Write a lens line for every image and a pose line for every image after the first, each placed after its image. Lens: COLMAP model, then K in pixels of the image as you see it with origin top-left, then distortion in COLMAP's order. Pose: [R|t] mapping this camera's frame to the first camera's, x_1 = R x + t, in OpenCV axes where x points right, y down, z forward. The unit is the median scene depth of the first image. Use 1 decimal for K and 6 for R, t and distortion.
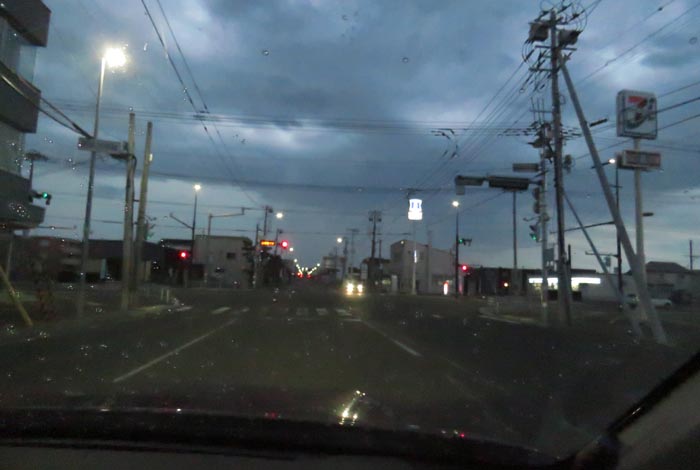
lens RADIAL K [[449.3, 0, 351.5], [0, 449.3, 236.7], [0, 0, 1]] dist [0.081725, 0.001818]
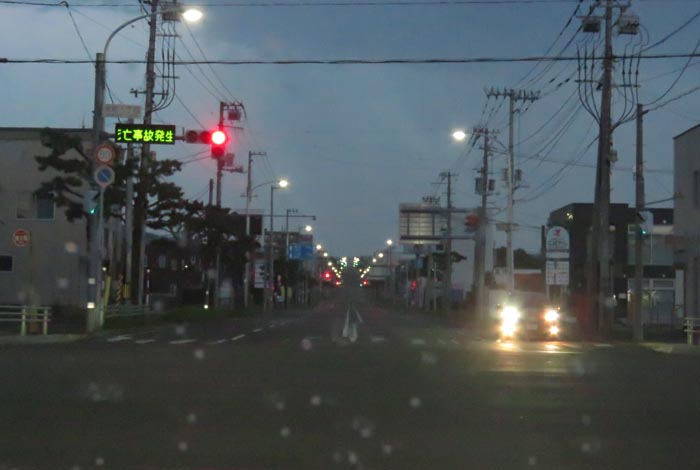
lens RADIAL K [[1347.7, 0, 348.9], [0, 1347.7, 233.0], [0, 0, 1]] dist [0.400902, 0.000000]
pose [[0.992942, -0.027303, -0.115414, -0.001056], [0.032726, 0.998435, 0.045353, 0.023054], [0.113995, -0.048810, 0.992282, 0.200926]]
